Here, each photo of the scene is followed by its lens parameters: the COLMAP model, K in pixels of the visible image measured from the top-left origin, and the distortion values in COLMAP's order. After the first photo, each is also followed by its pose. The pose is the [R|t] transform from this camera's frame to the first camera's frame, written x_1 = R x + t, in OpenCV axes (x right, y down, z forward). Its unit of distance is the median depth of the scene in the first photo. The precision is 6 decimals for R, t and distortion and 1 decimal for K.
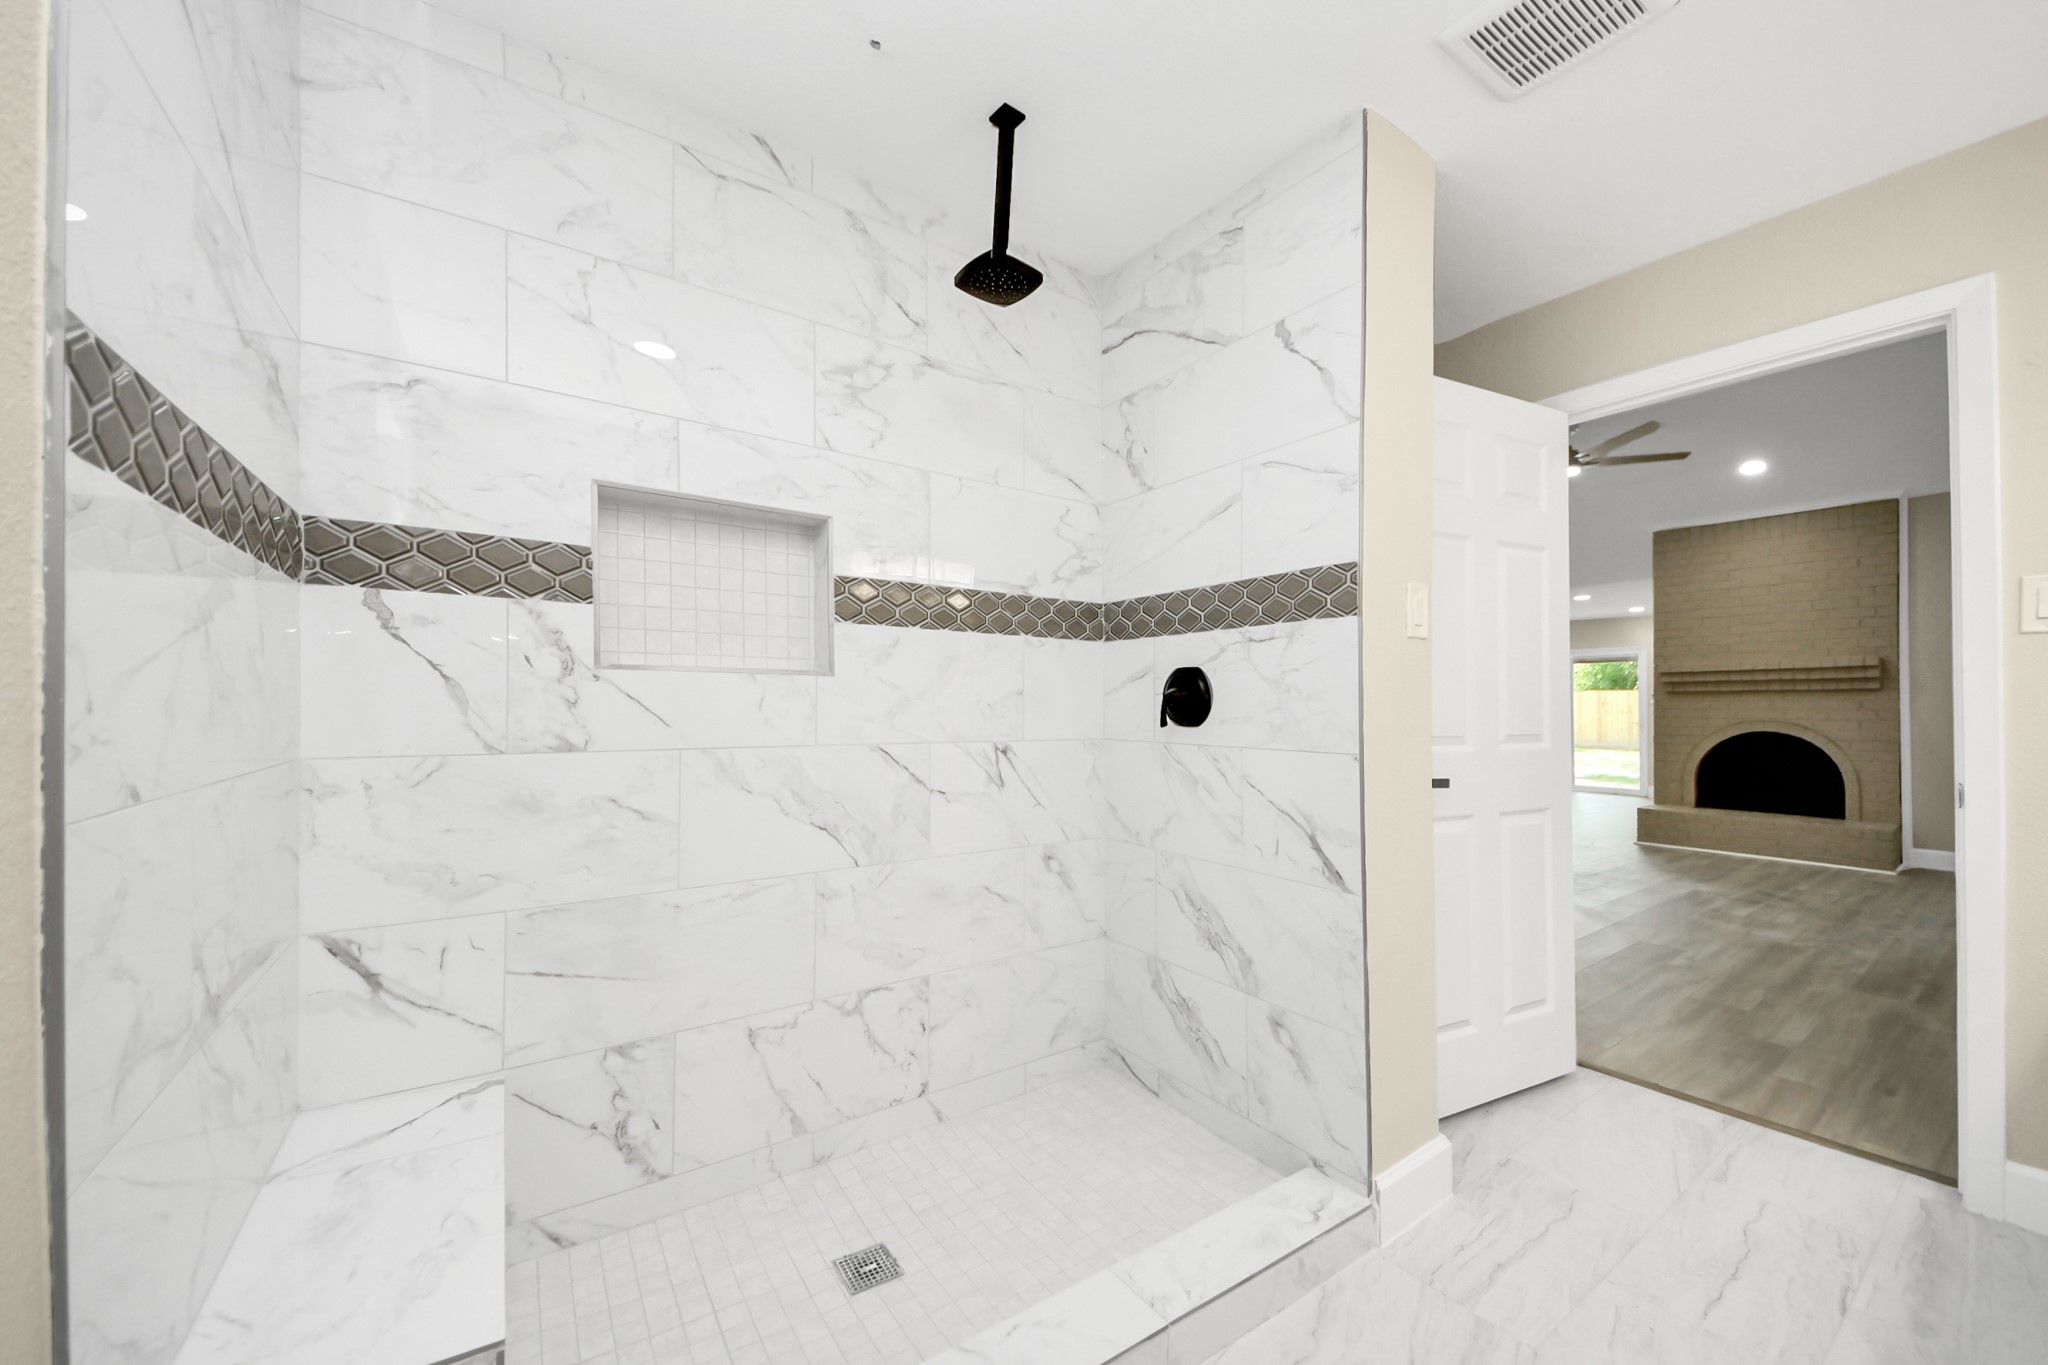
lens RADIAL K [[742.6, 0, 1016.4], [0, 742.6, 684.3], [0, 0, 1]] dist [0.008116, -0.008736]
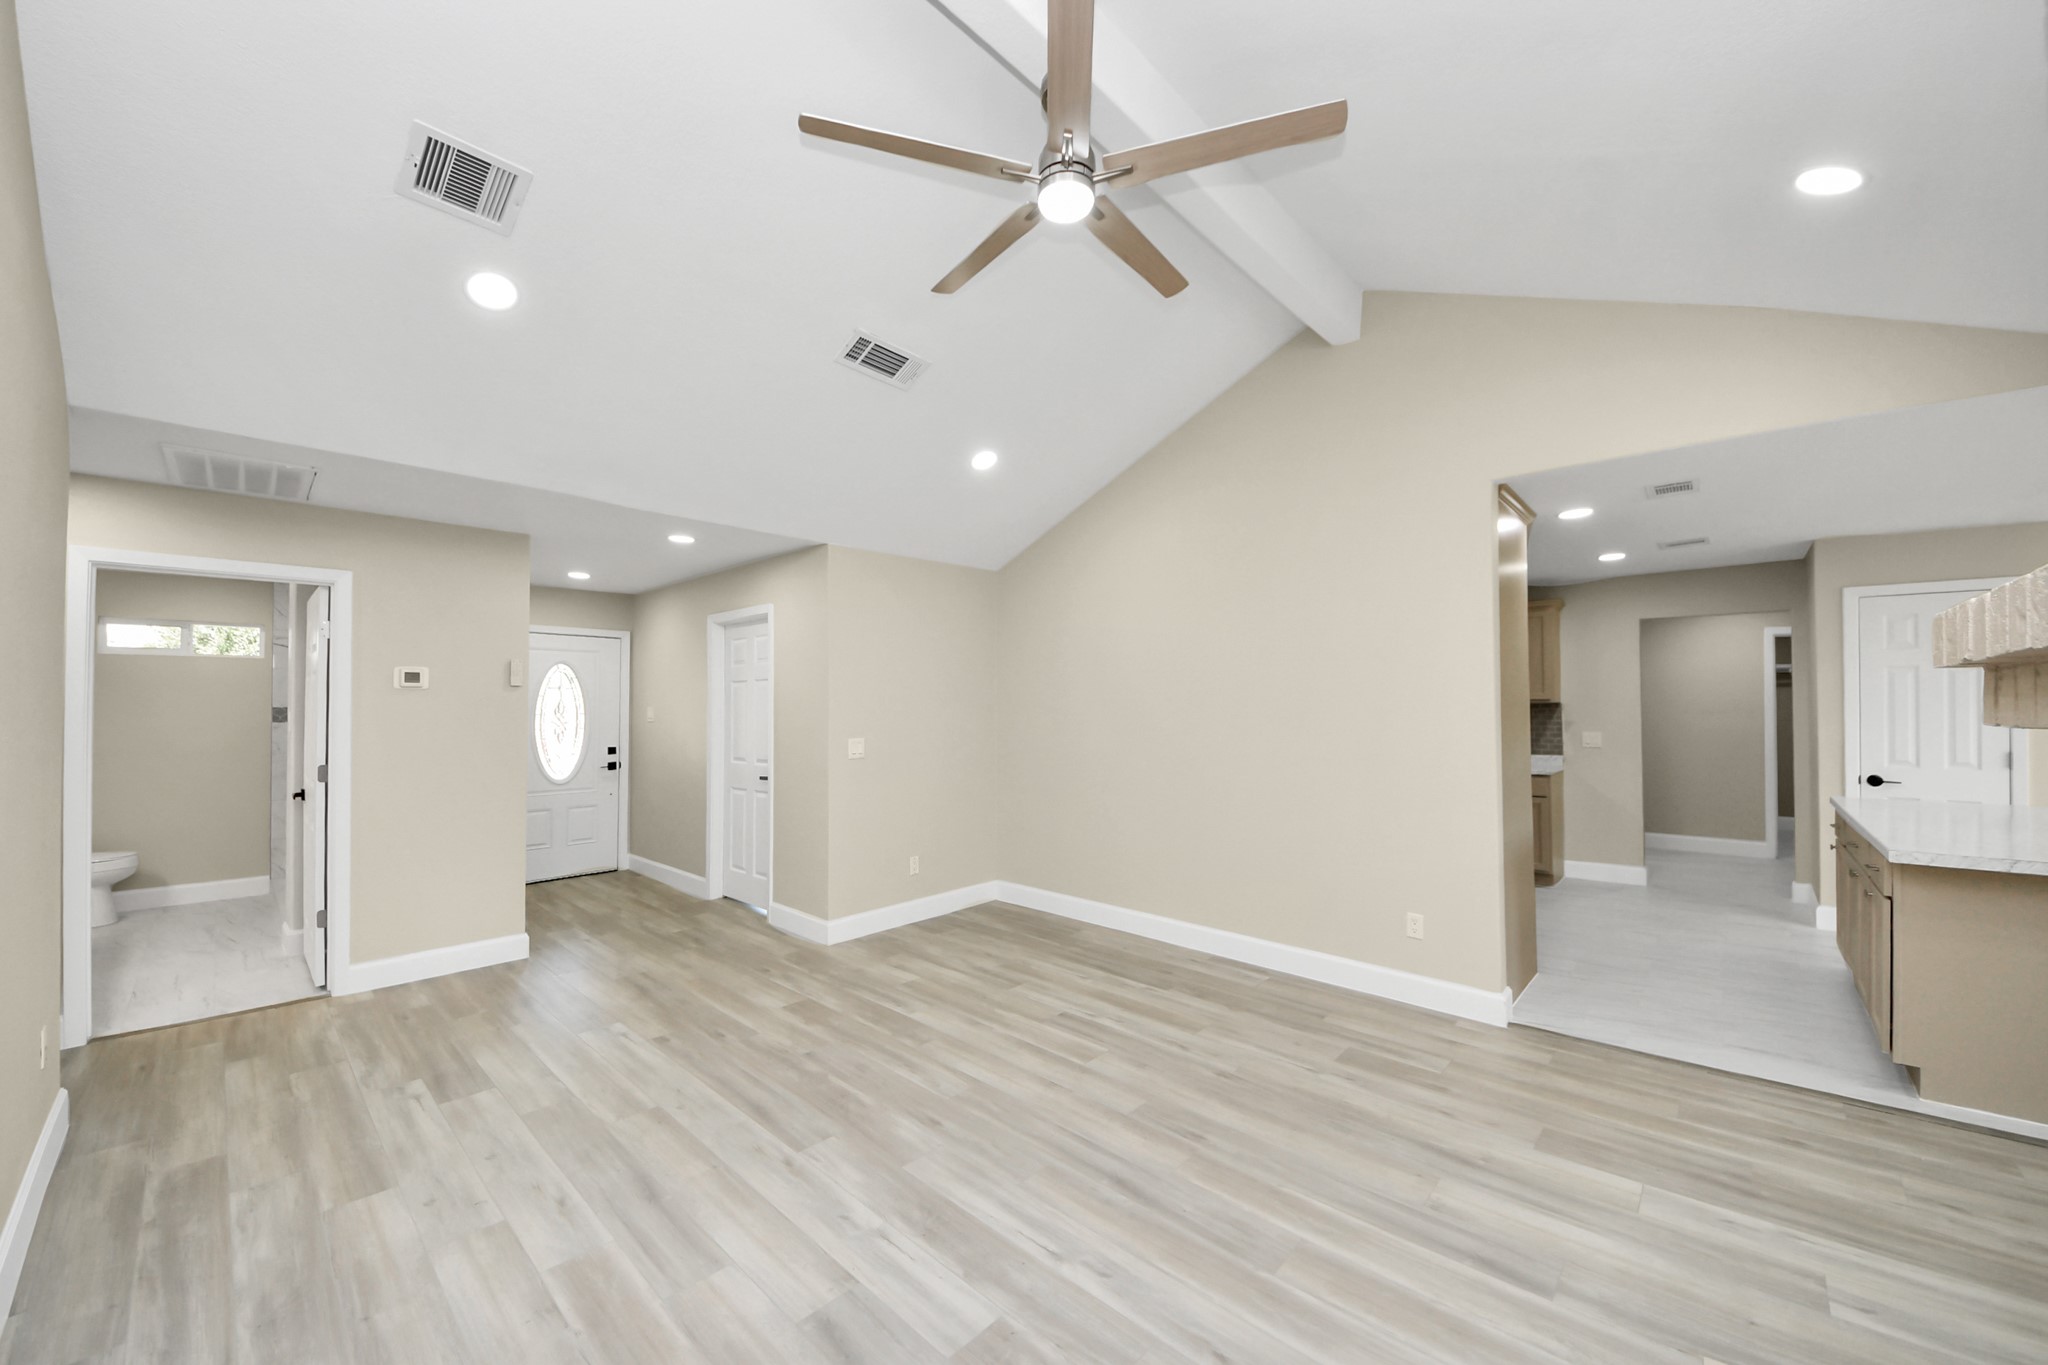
lens RADIAL K [[742.6, 0, 1027.2], [0, 742.6, 670.2], [0, 0, 1]] dist [0.008116, -0.008736]
pose [[0.235270, -0.052838, -0.970493, 1.140818], [0.033464, 0.998370, -0.046243, -0.020899], [0.971354, -0.021597, 0.236655, 0.891077]]
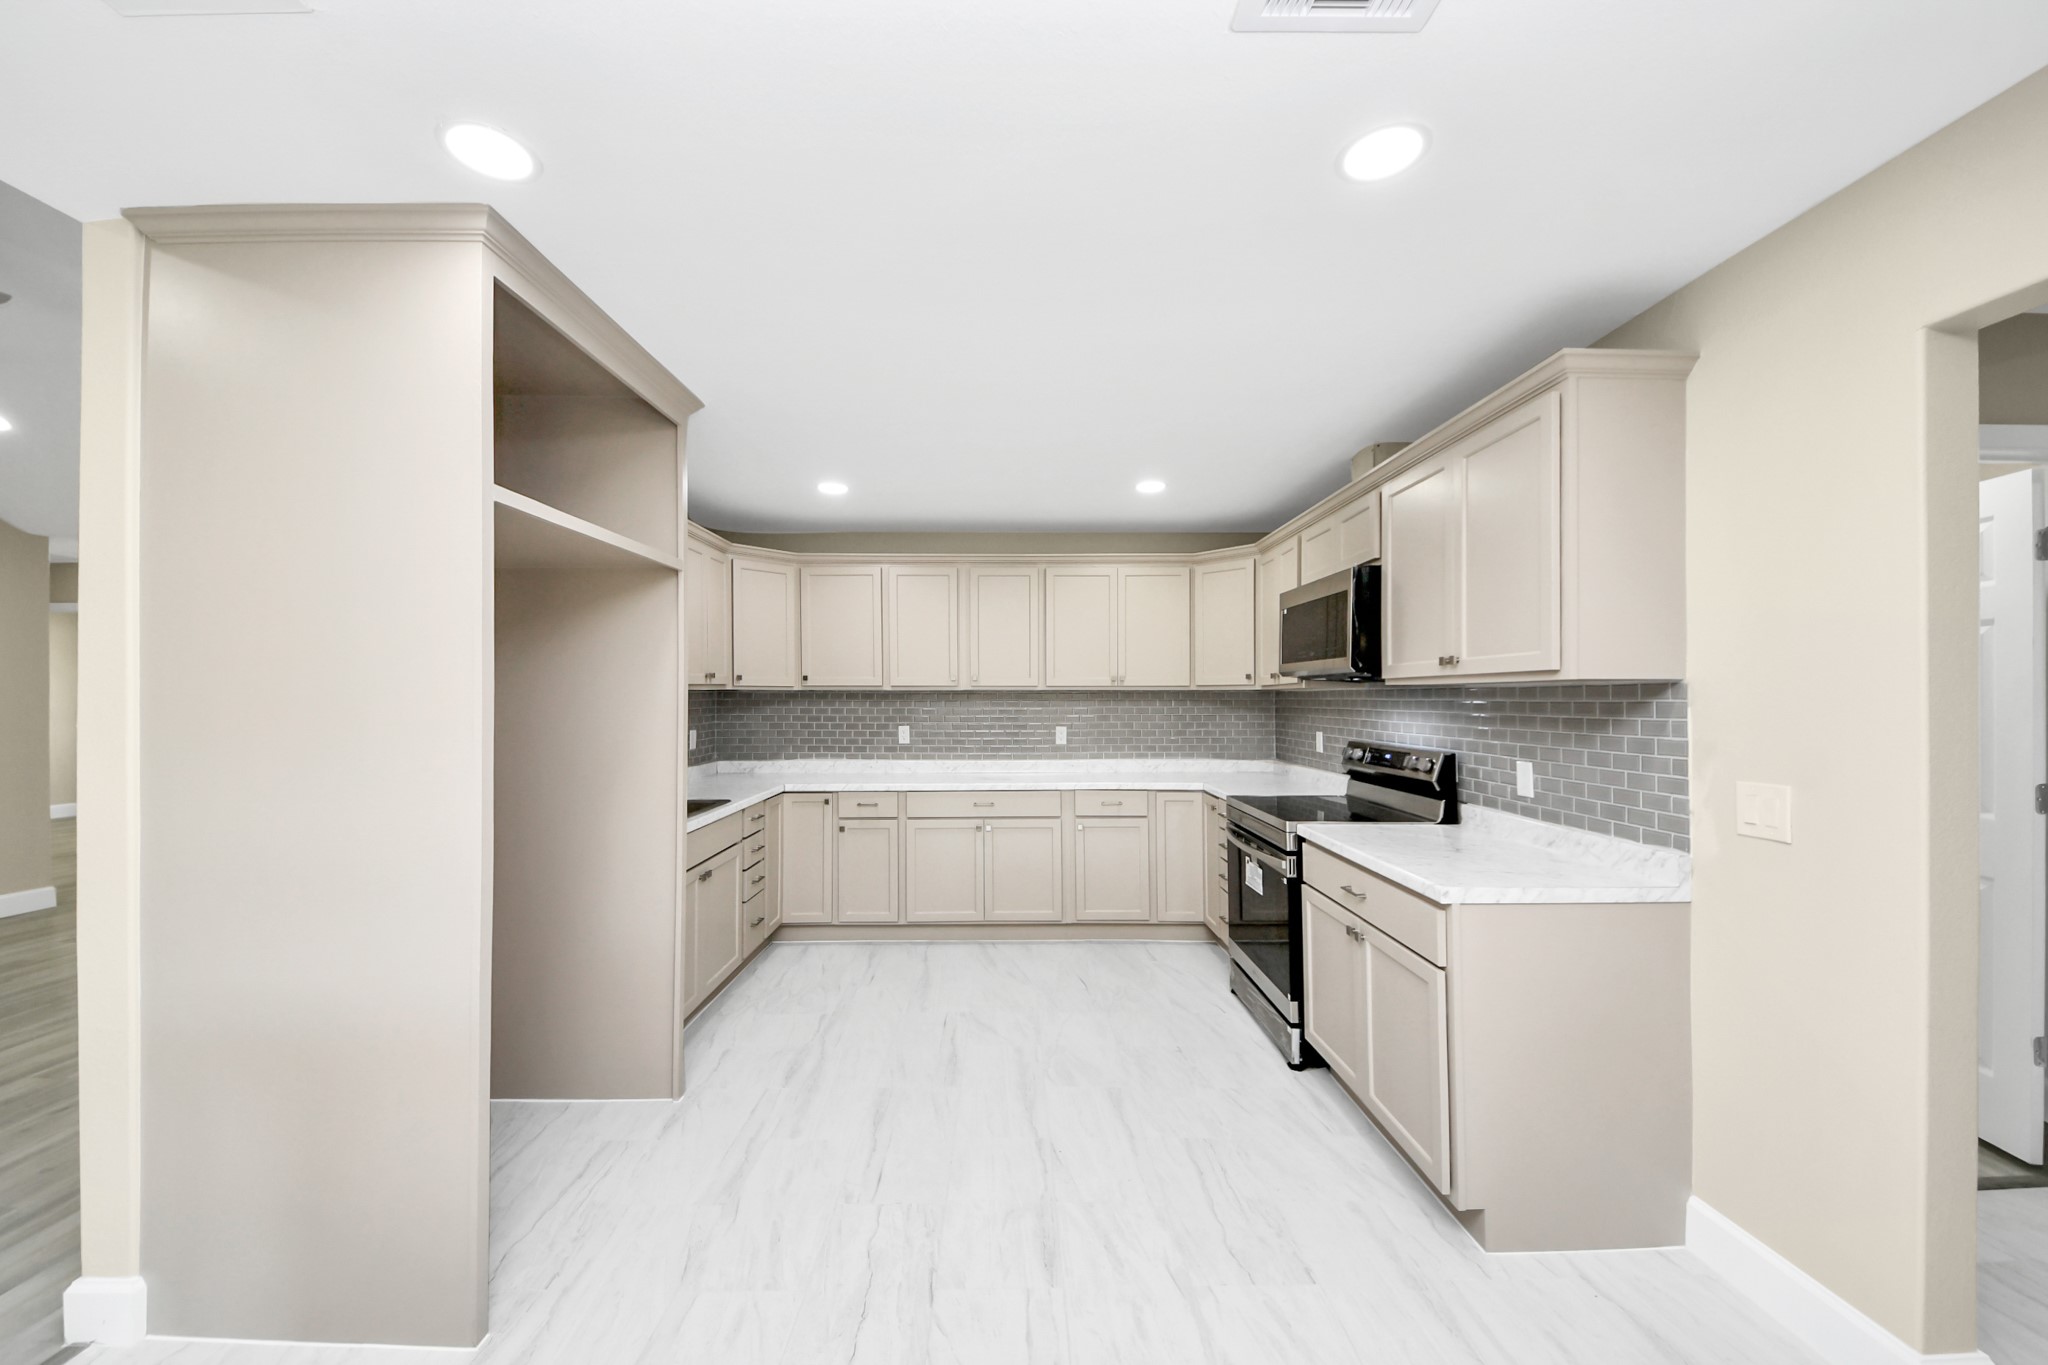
lens RADIAL K [[742.6, 0, 1029.6], [0, 742.6, 678.1], [0, 0, 1]] dist [0.008116, -0.008736]
pose [[-0.534561, -0.022863, -0.844820, 0.663650], [0.022695, 0.998885, -0.041393, 0.009999], [0.844825, -0.041300, -0.533446, 1.881226]]
